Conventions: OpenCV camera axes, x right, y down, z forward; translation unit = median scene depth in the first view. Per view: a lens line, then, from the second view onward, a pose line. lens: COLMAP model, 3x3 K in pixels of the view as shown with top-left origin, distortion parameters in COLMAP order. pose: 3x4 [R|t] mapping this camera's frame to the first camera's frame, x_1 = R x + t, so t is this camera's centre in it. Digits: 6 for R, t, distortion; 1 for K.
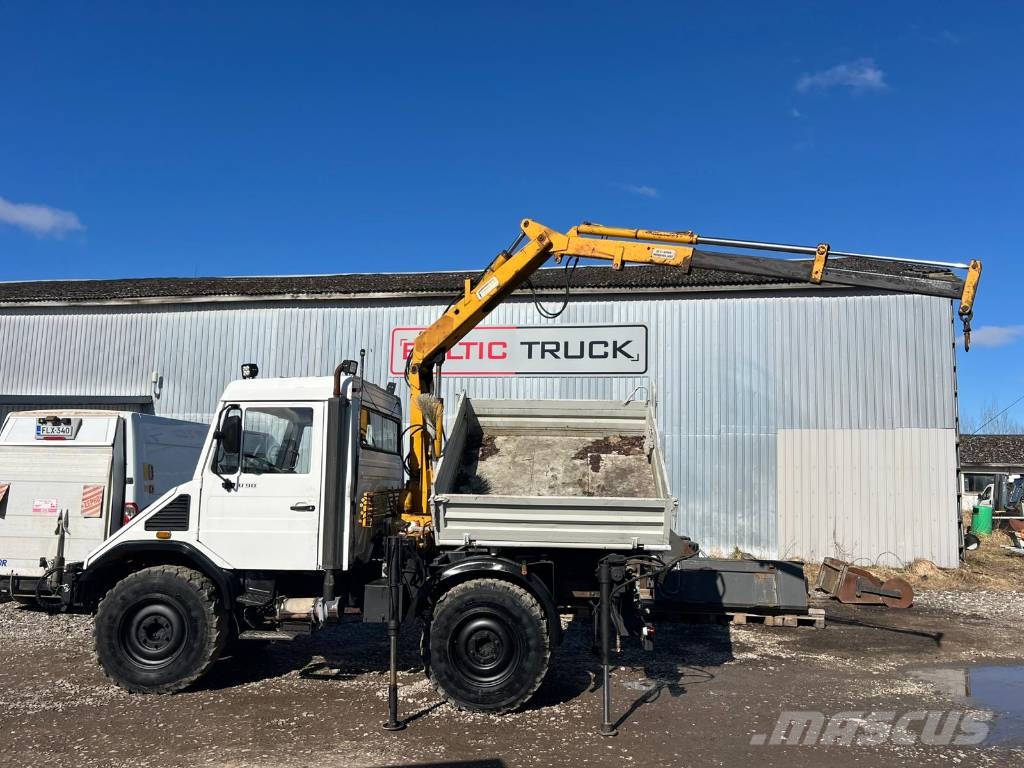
lens RADIAL K [[683.9, 0, 553.2], [0, 683.9, 395.6], [0, 0, 1]] dist [0.021133, -0.023096]
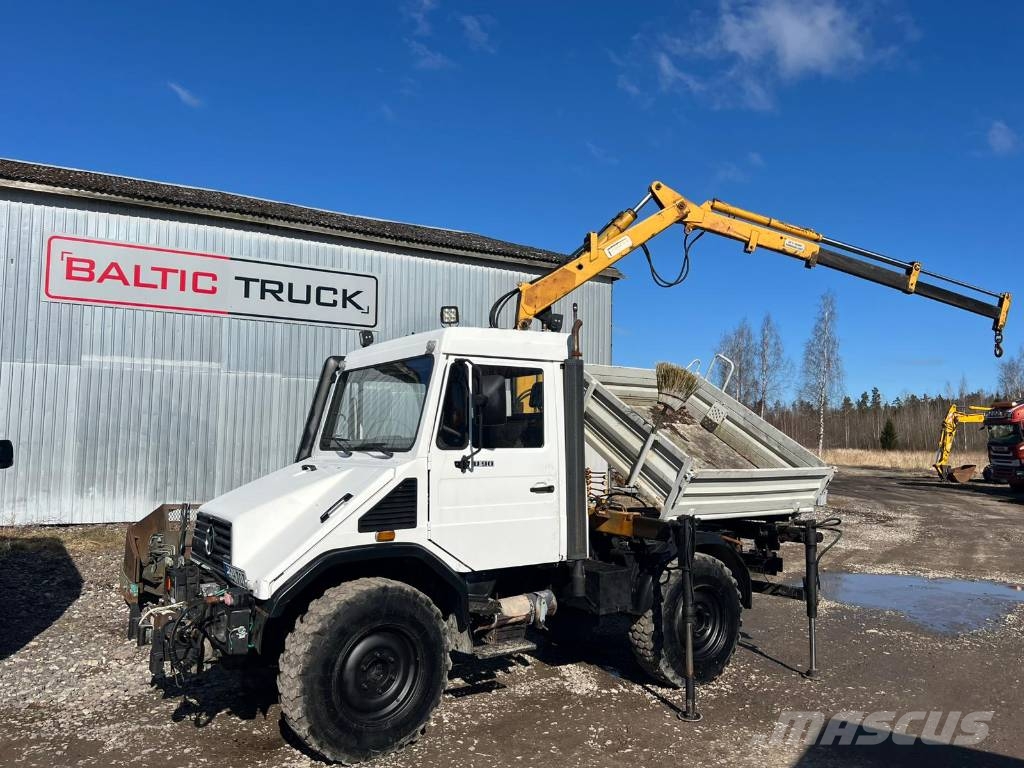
lens RADIAL K [[683.9, 0, 483.1], [0, 683.9, 387.5], [0, 0, 1]] dist [0.021133, -0.023096]
pose [[0.820304, 0.036649, 0.570752, -0.288136], [-0.071239, 0.996720, 0.038385, 0.004646], [-0.567473, -0.072147, 0.820225, 0.119233]]
